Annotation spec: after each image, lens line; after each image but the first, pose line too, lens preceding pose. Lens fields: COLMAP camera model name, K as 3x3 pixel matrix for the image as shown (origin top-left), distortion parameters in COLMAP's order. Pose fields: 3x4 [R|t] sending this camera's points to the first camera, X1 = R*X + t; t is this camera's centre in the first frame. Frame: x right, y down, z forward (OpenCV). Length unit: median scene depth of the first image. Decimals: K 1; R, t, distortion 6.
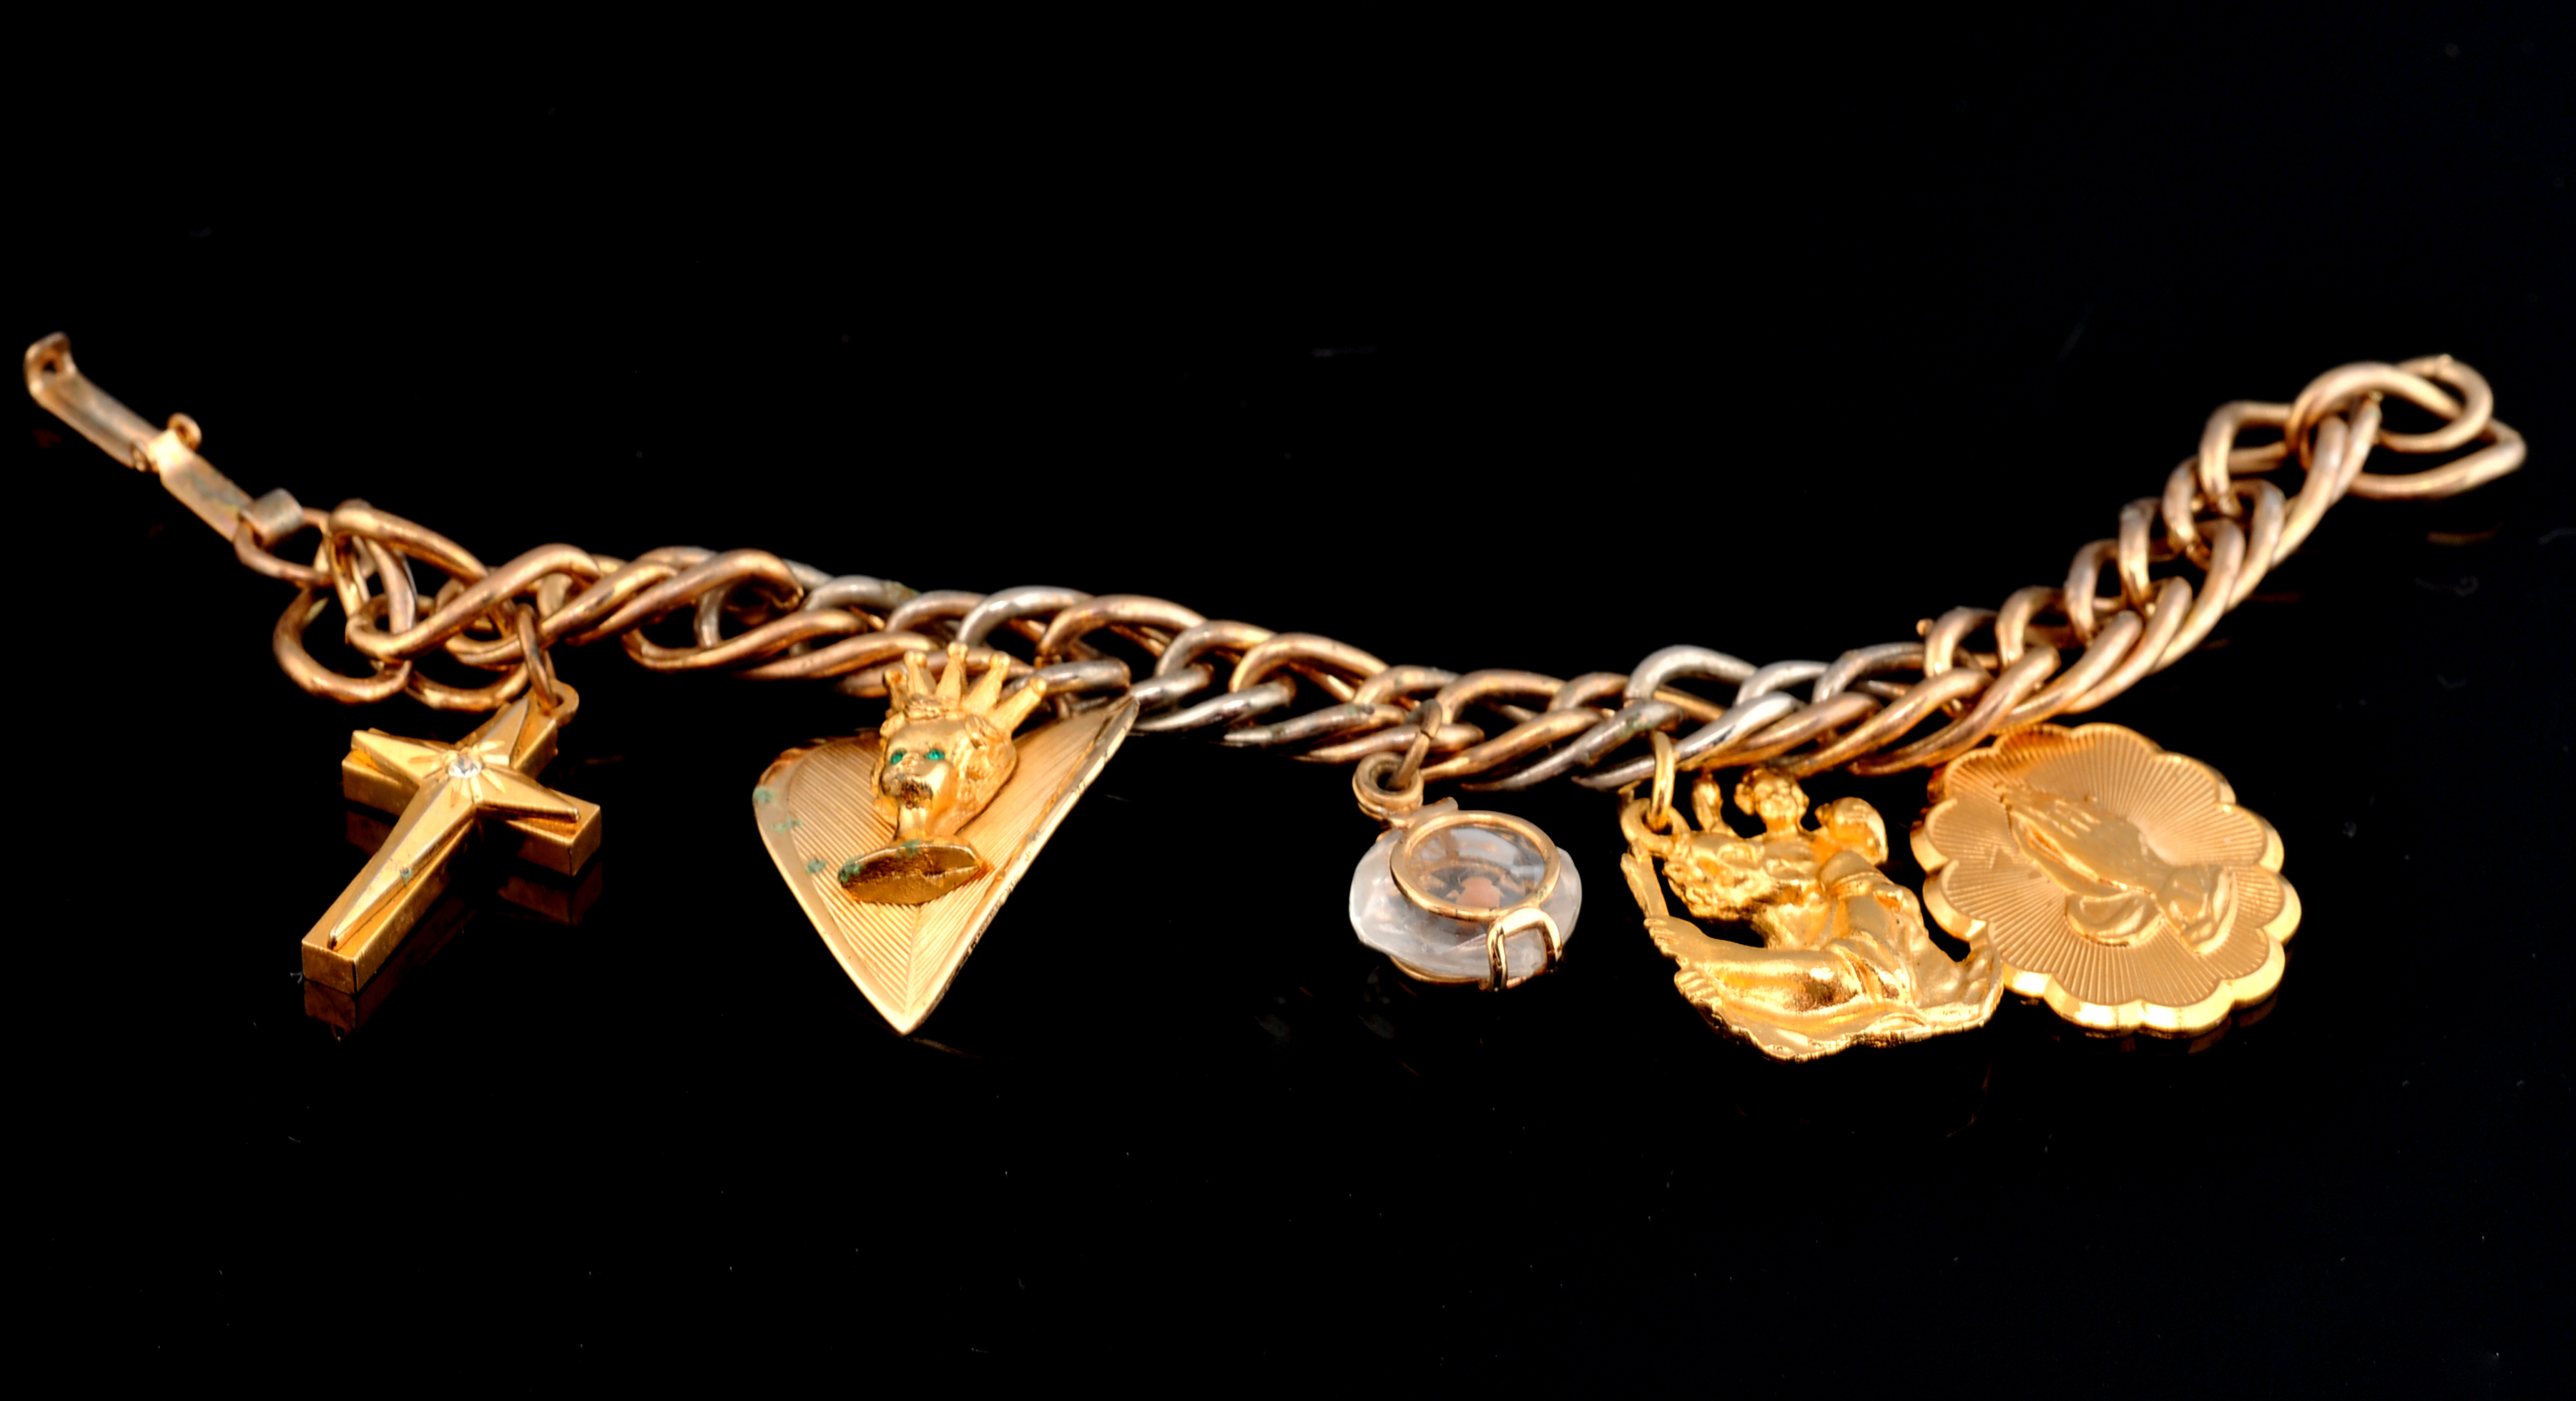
lens RADIAL K [[6554.5, 0, 1288.0], [0, 6554.5, 700.5], [0, 0, 1]] dist [-0.039967, -0.201100]
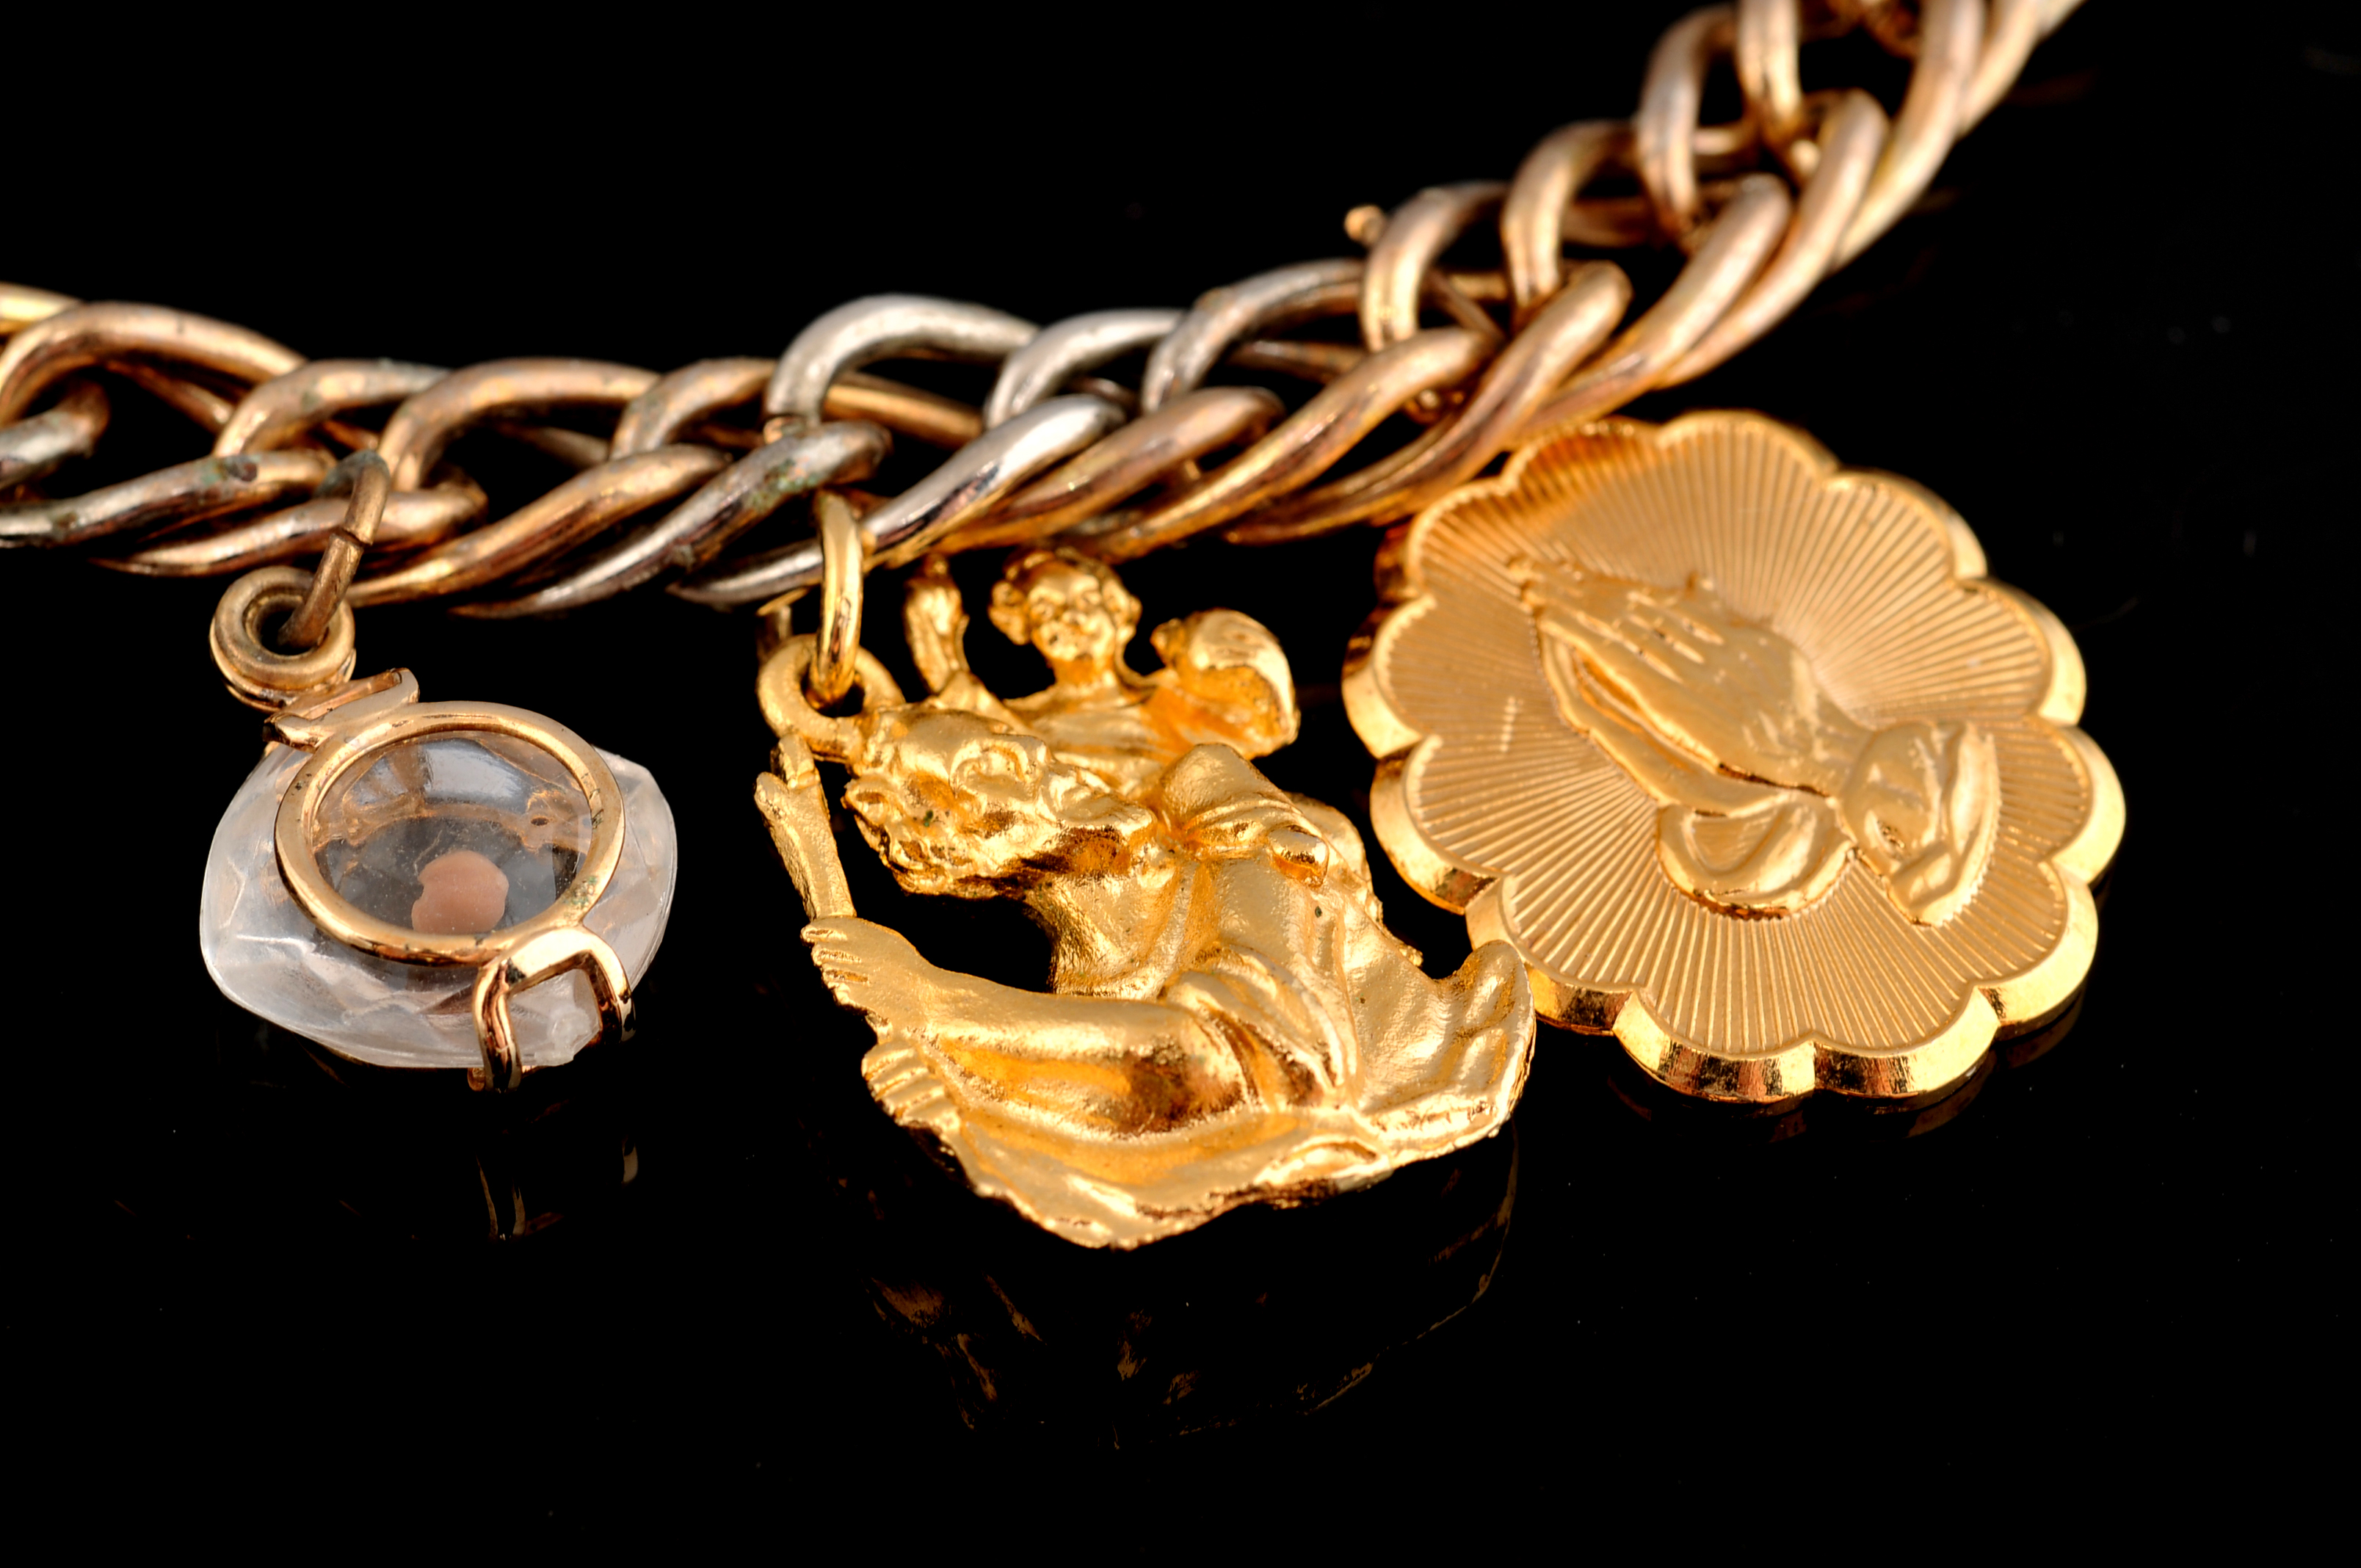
lens RADIAL K [[7529.0, 0, 1180.5], [0, 7529.0, 784.0], [0, 0, 1]] dist [0.025877, -0.160707]
pose [[0.997572, -0.044609, 0.053472, 0.051385], [0.035086, 0.985265, 0.167397, -0.068090], [-0.060152, -0.165115, 0.984438, 0.432644]]
